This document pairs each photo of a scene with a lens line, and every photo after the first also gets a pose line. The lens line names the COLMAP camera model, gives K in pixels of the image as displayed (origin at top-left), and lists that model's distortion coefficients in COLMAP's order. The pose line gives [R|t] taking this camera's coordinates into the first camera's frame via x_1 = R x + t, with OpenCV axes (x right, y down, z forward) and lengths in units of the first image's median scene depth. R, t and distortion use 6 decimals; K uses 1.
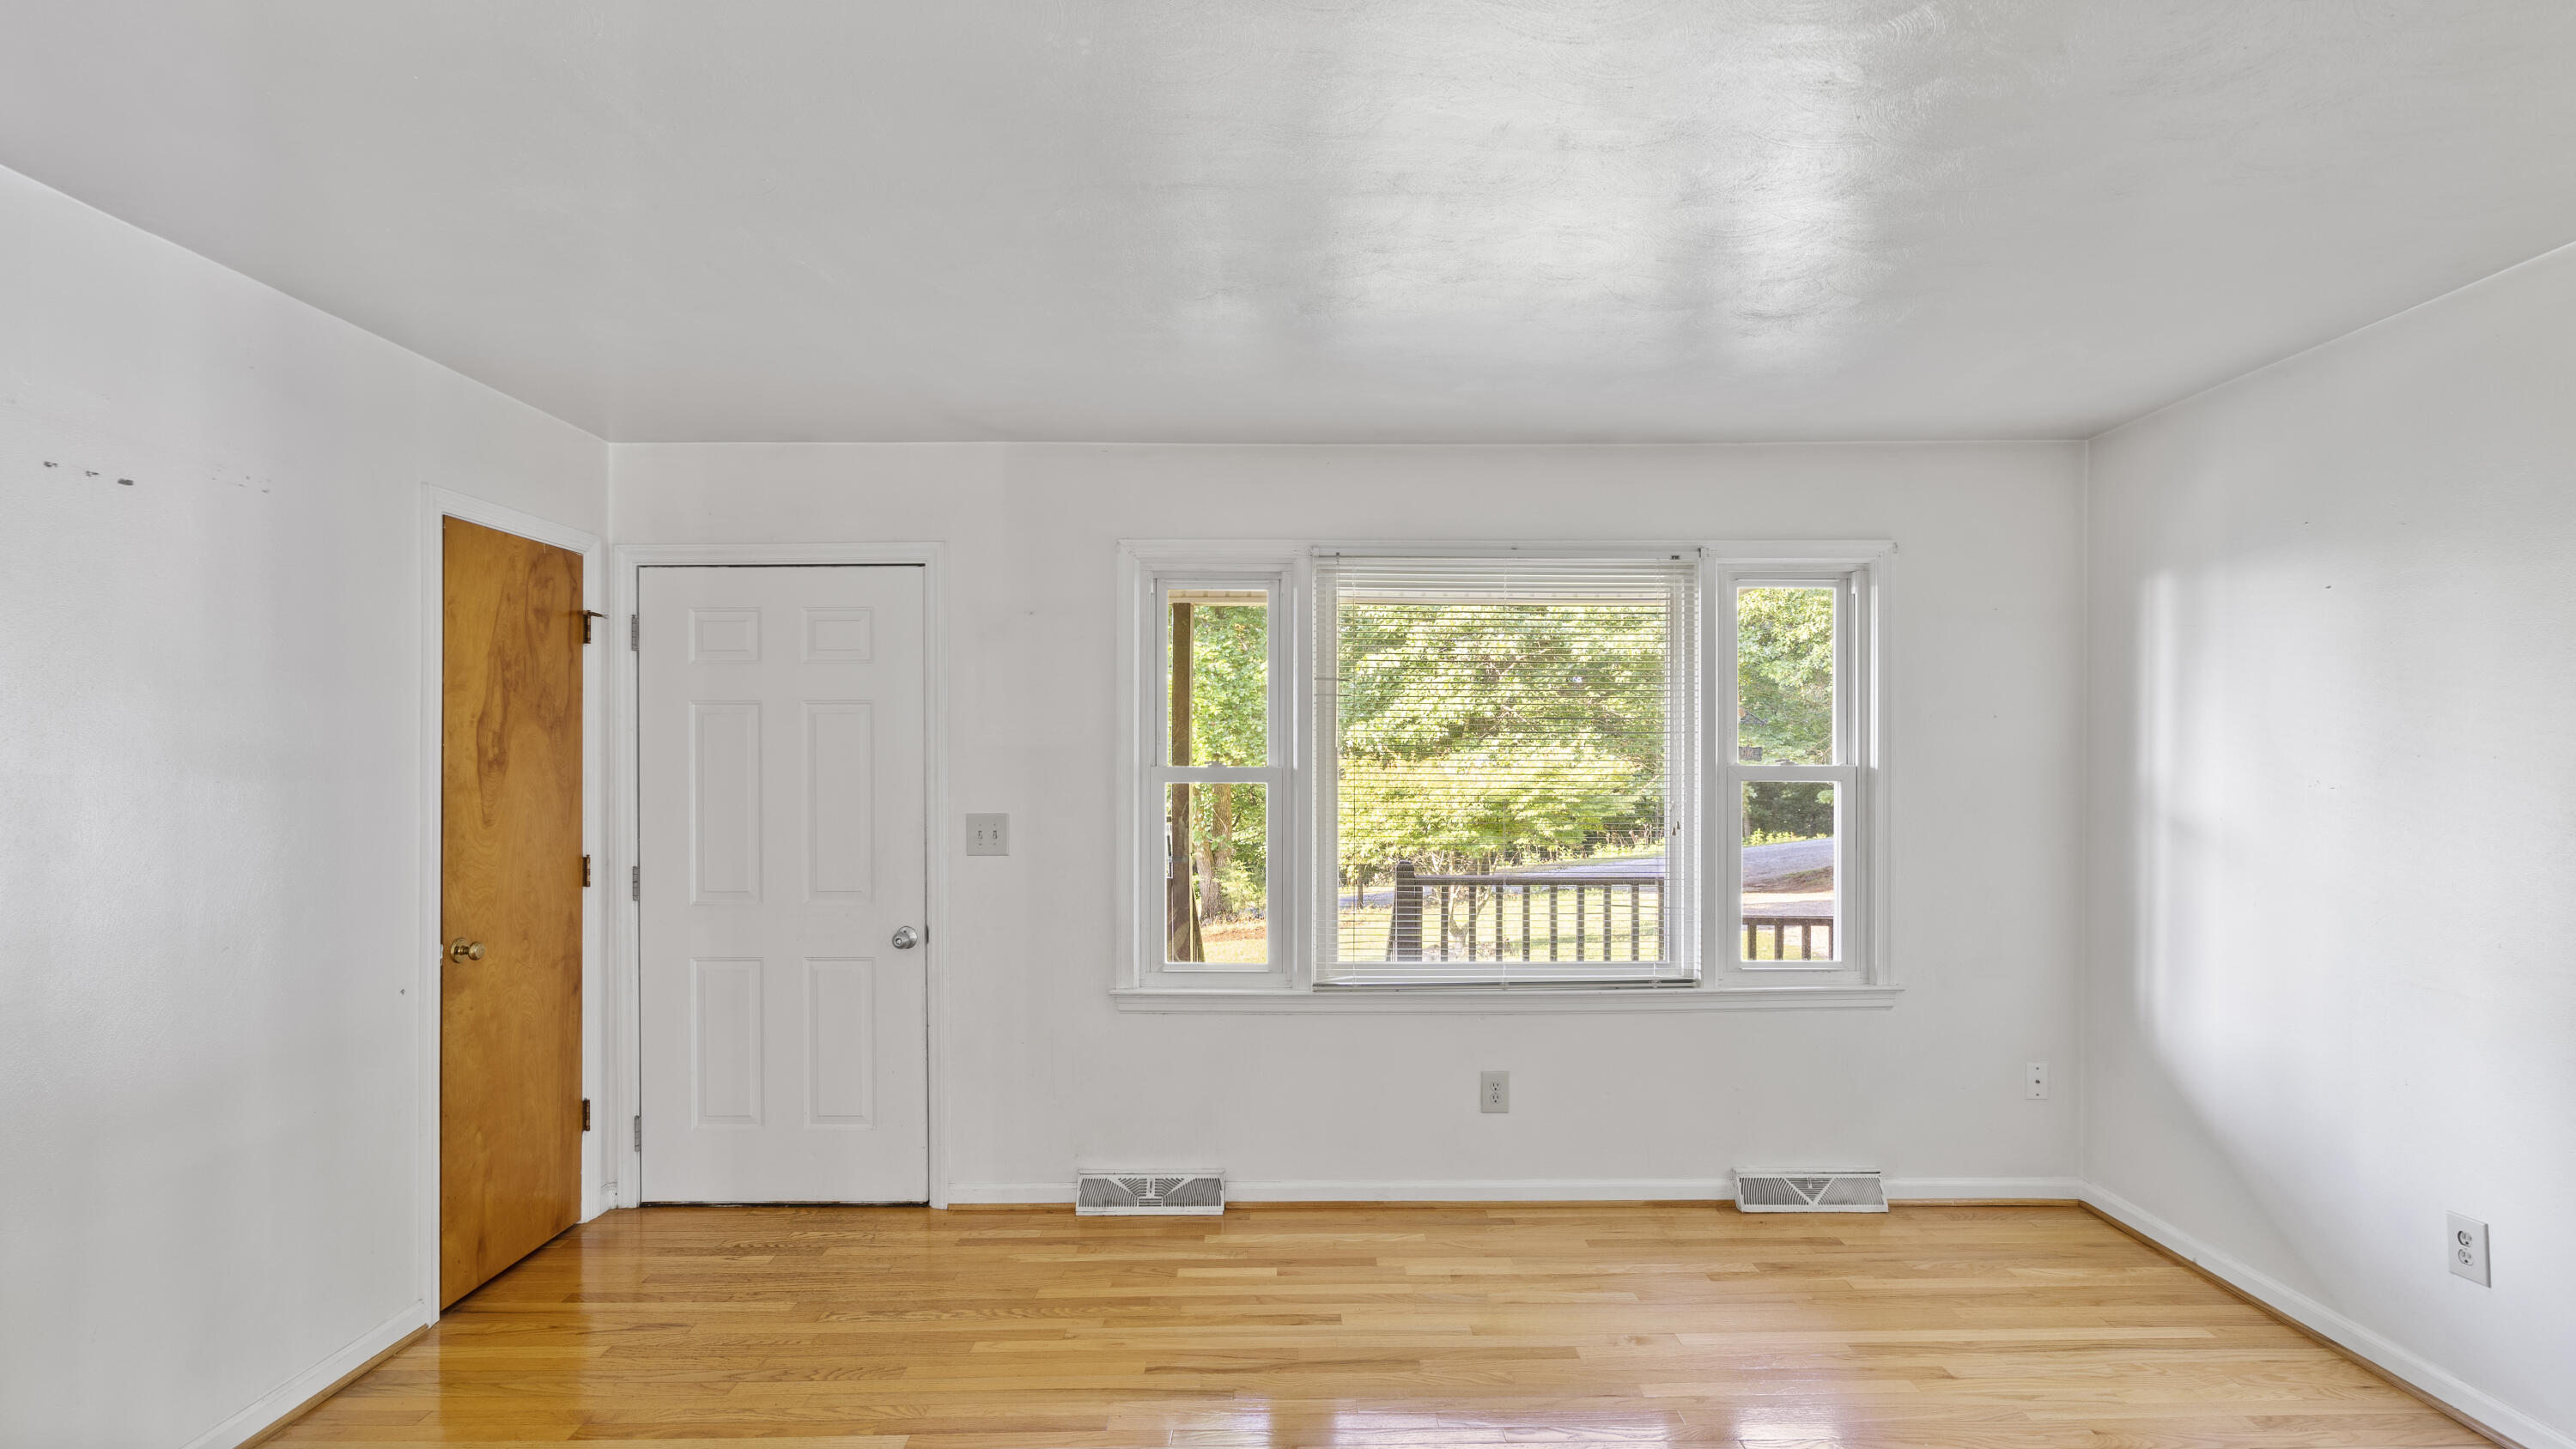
lens RADIAL K [[1221.6, 0, 1291.6], [0, 1221.6, 767.0], [0, 0, 1]] dist [-0.002129, -0.000498]
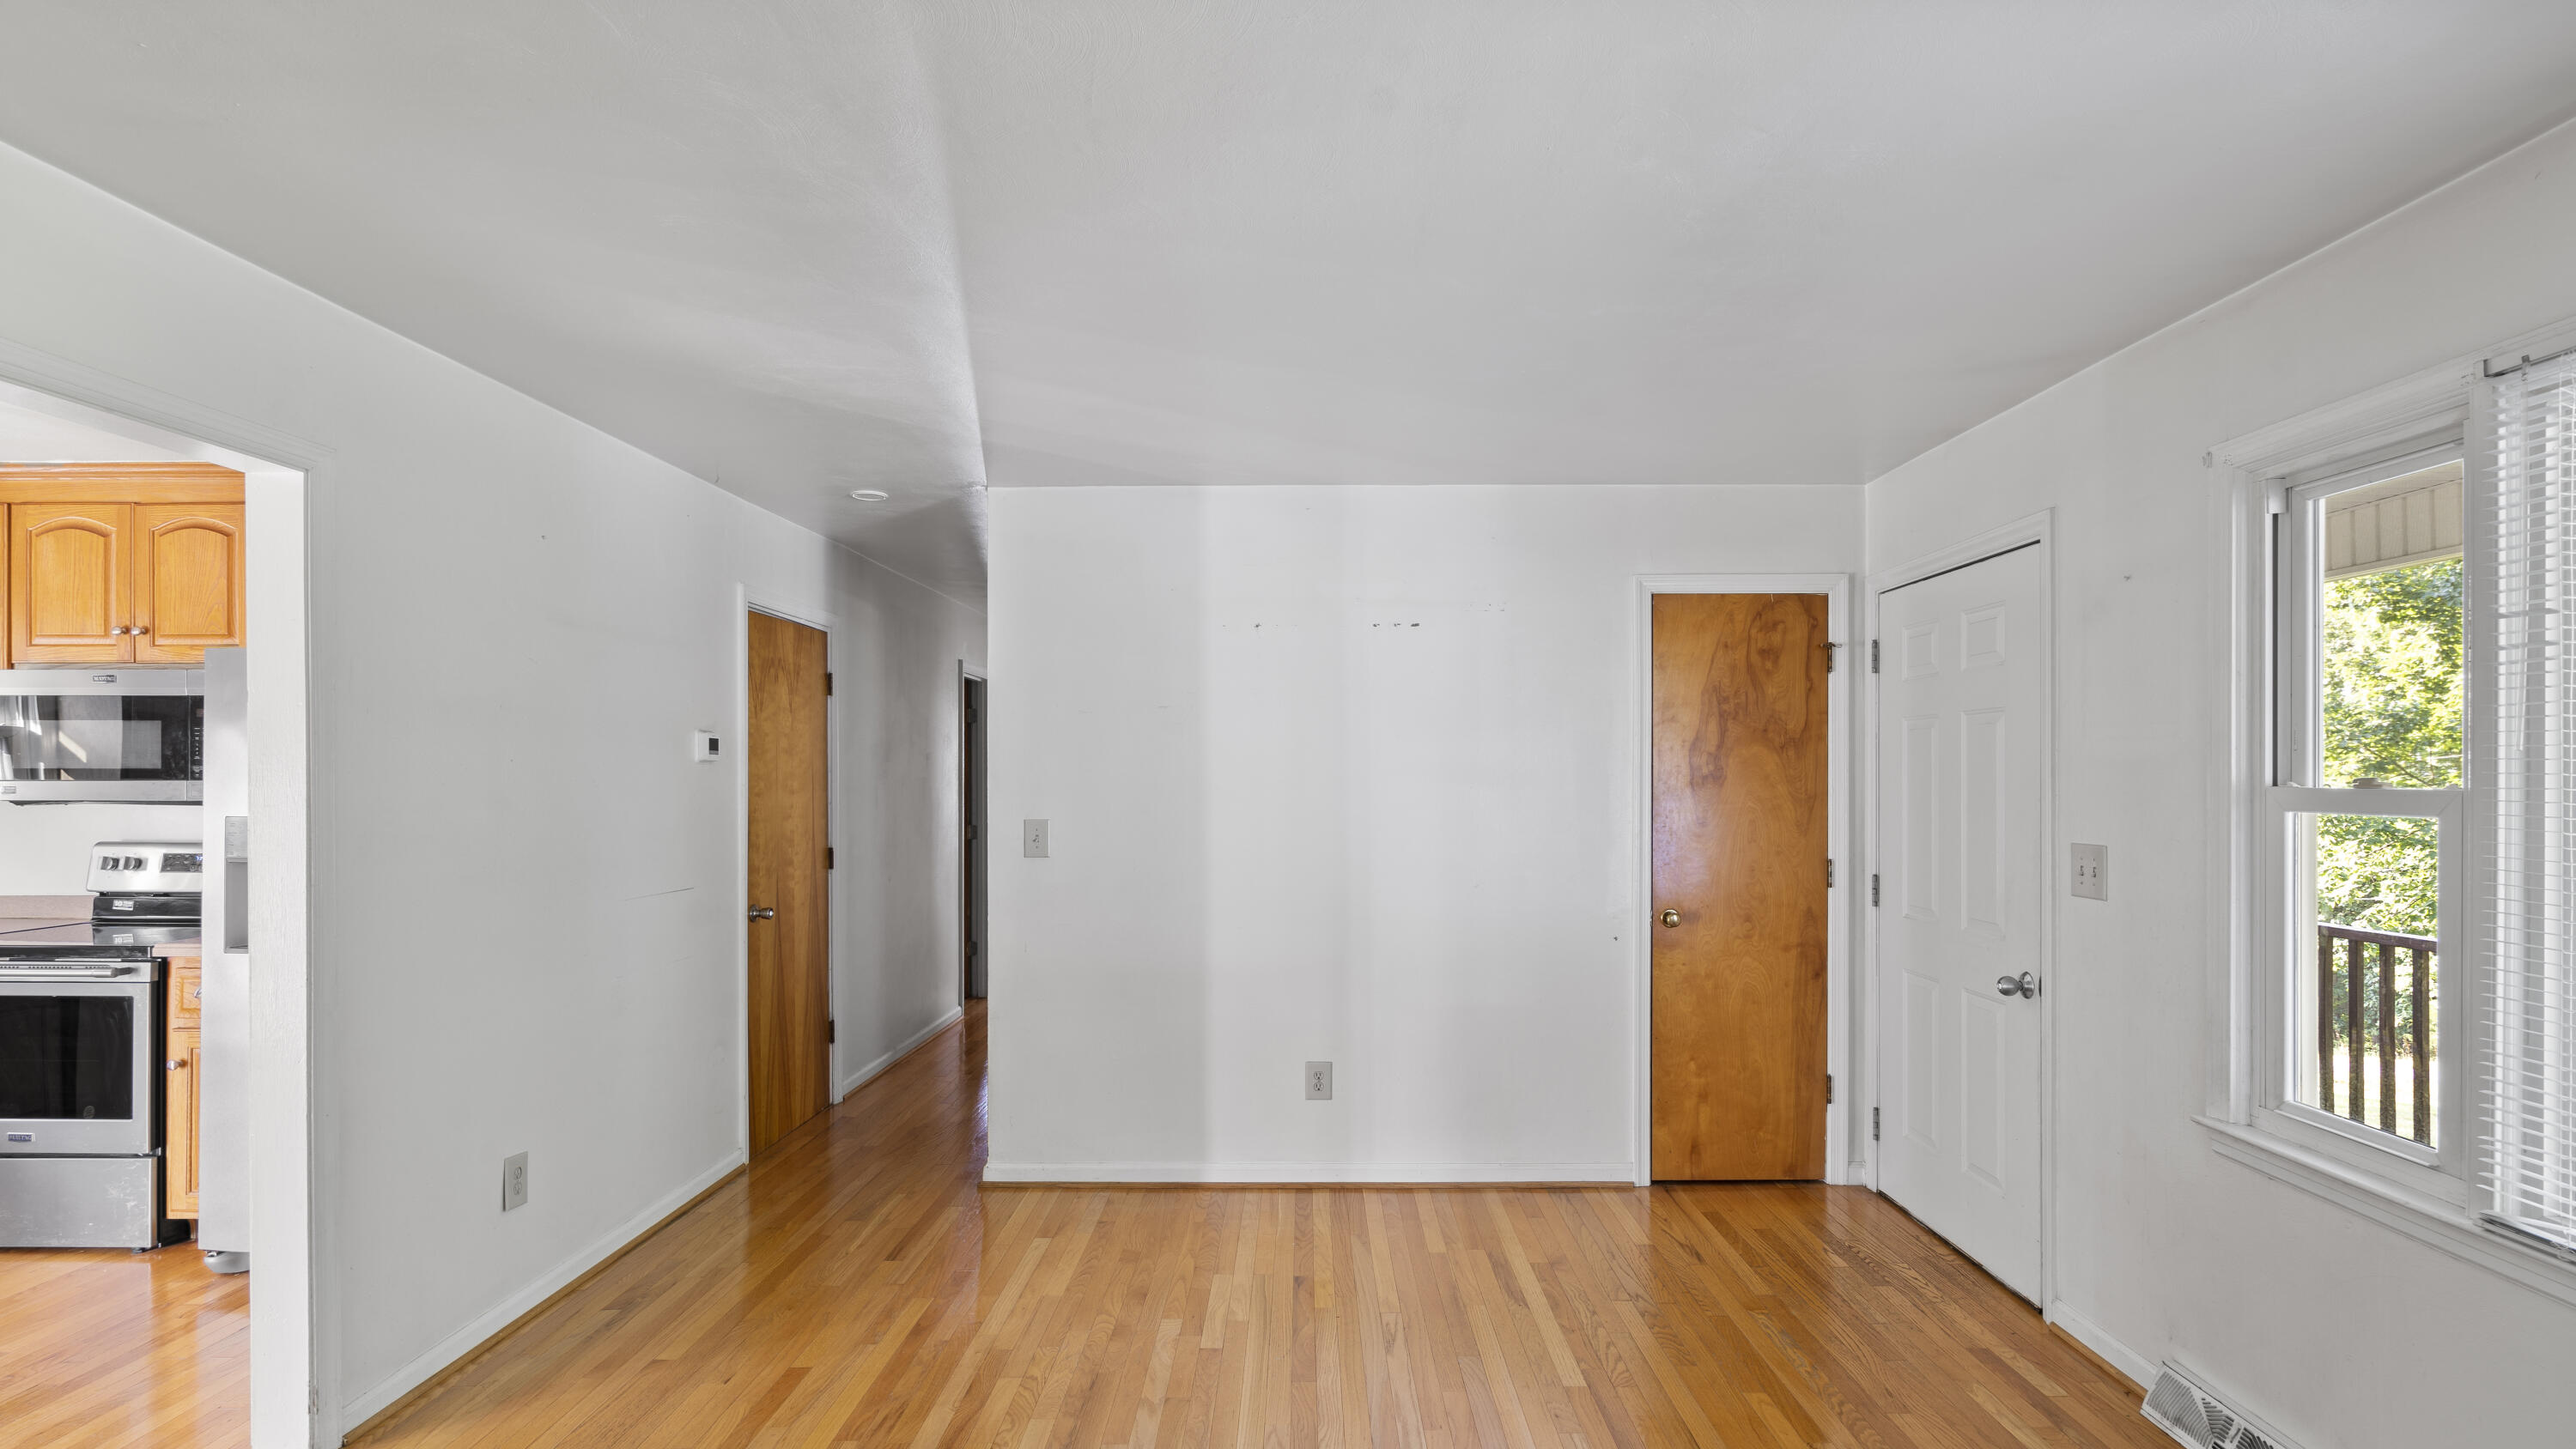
lens RADIAL K [[1187.1, 0, 1292.8], [0, 1187.1, 783.9], [0, 0, 1]] dist [0.000114, 0.000055]
pose [[-0.012353, 0.007820, -0.999893, 0.551390], [-0.006779, 0.999946, 0.007904, -0.003037], [0.999901, 0.006876, -0.012299, 0.539735]]
